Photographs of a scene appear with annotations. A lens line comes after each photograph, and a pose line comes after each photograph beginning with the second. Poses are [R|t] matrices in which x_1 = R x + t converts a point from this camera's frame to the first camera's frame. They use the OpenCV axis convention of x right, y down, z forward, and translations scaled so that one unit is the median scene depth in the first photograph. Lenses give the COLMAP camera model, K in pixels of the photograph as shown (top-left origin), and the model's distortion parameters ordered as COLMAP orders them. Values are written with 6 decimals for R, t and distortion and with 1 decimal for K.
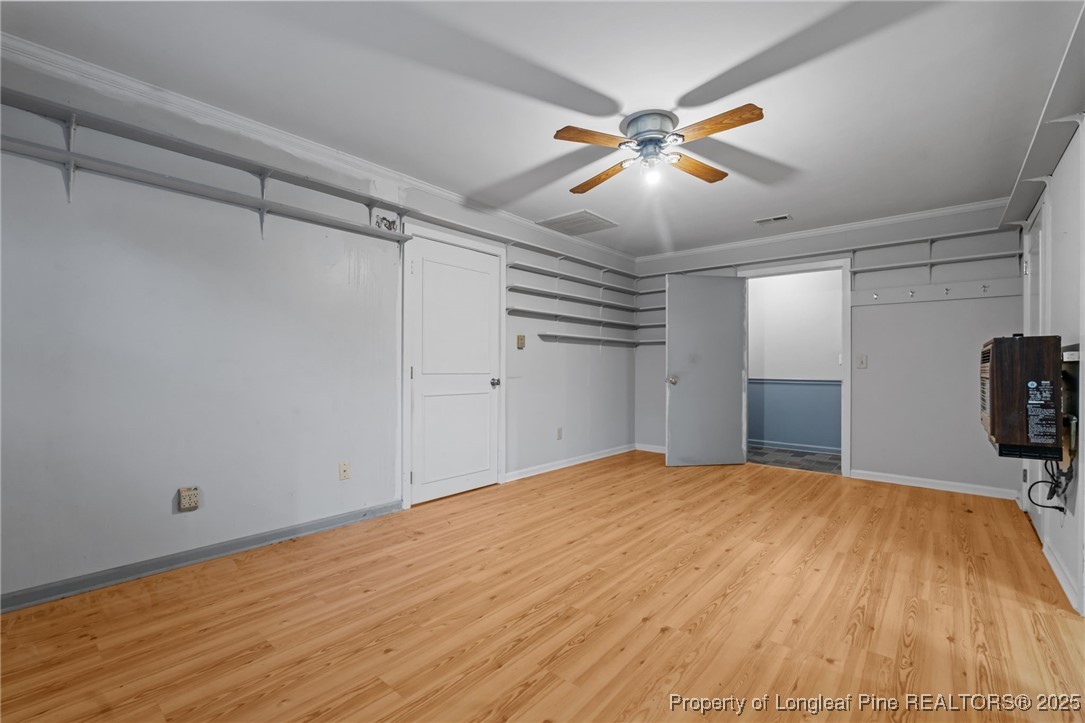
lens RADIAL K [[479.7, 0, 537.6], [0, 479.7, 363.1], [0, 0, 1]] dist [-0.007737, 0.000728]
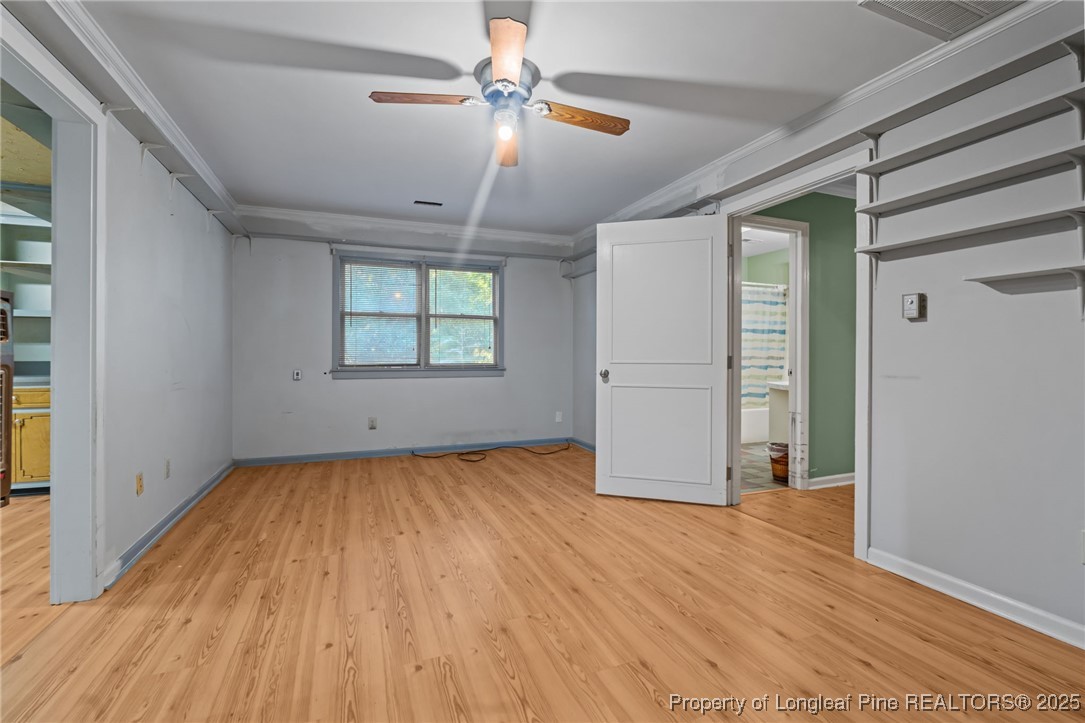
lens RADIAL K [[479.7, 0, 537.6], [0, 479.7, 363.1], [0, 0, 1]] dist [-0.007737, 0.000728]
pose [[-0.474165, 0.010108, -0.880378, 1.151255], [0.002578, 0.999946, 0.010092, 0.017813], [0.880432, 0.002516, -0.474165, 1.752342]]
